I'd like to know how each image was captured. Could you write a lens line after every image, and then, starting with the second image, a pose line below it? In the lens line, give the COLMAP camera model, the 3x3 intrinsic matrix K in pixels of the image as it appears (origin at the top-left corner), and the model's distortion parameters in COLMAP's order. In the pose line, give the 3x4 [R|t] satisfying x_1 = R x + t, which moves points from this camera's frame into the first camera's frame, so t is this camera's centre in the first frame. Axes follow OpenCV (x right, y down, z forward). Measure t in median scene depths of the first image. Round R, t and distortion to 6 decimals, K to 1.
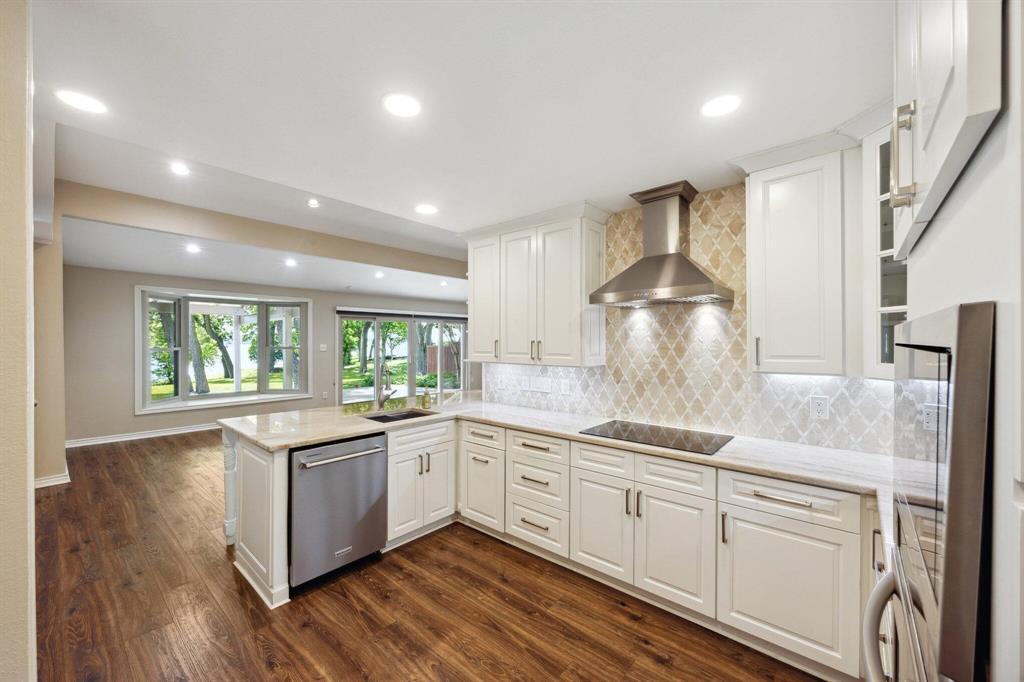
lens RADIAL K [[396.1, 0, 507.6], [0, 396.1, 332.7], [0, 0, 1]] dist [-0.000905, -0.000155]
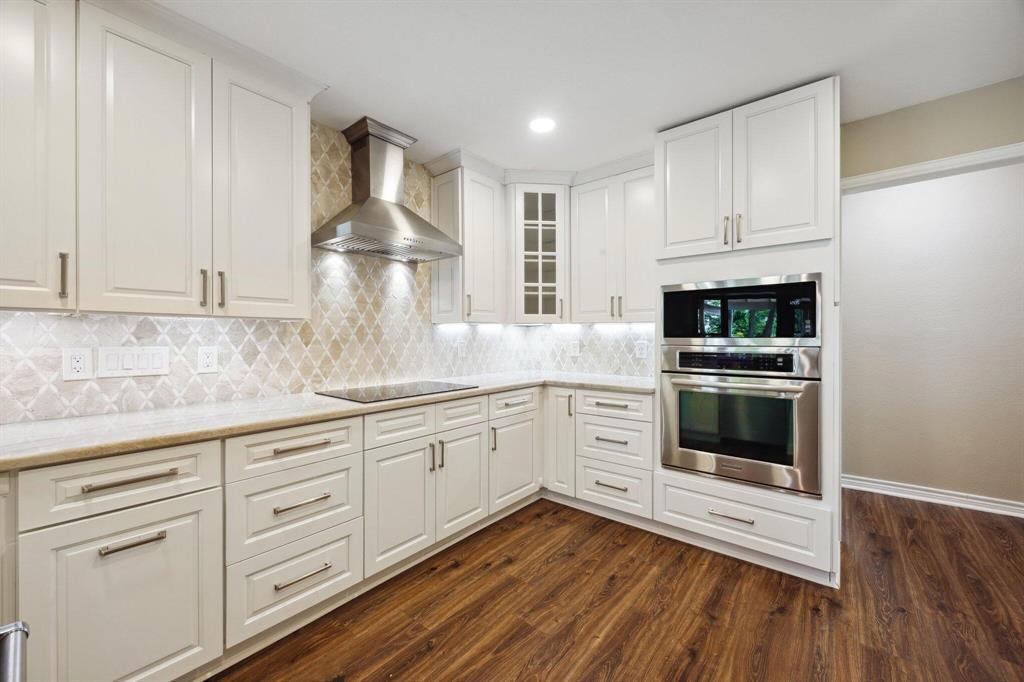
lens RADIAL K [[398.6, 0, 506.1], [0, 398.6, 327.4], [0, 0, 1]] dist [-0.002409, -0.000310]
pose [[-0.018299, 0.022491, 0.999580, -0.565866], [-0.024334, 0.999441, -0.022933, 0.119976], [-0.999536, -0.024743, -0.017742, 0.744372]]
